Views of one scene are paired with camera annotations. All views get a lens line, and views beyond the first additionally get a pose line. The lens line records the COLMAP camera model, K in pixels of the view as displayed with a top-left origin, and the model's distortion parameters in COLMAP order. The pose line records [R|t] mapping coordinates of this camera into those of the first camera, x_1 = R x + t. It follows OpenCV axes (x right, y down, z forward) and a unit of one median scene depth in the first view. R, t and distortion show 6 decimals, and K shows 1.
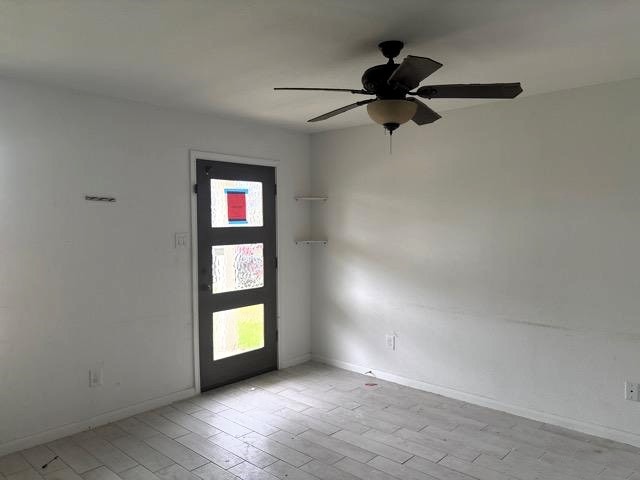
lens RADIAL K [[473.0, 0, 320.0], [0, 473.0, 240.0], [0, 0, 1]] dist [0.042628, -0.077093]
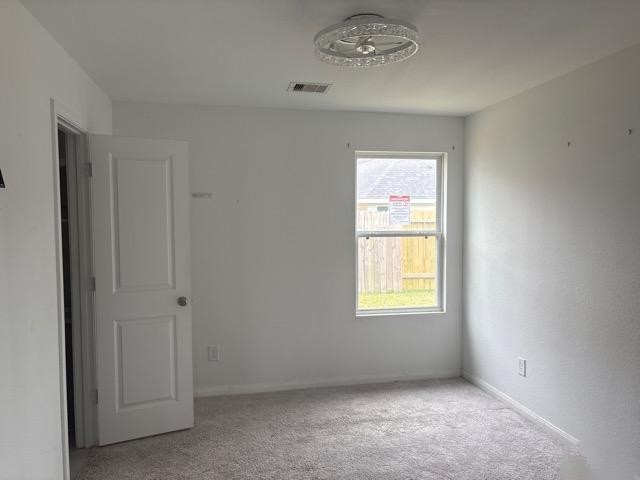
lens RADIAL K [[473.0, 0, 320.0], [0, 473.0, 240.0], [0, 0, 1]] dist [0.042628, -0.077093]
pose [[0.852131, 0.024680, -0.522746, 0.276180], [-0.025133, 0.999665, 0.006226, 0.003568], [0.522725, 0.007833, 0.852466, 0.137613]]
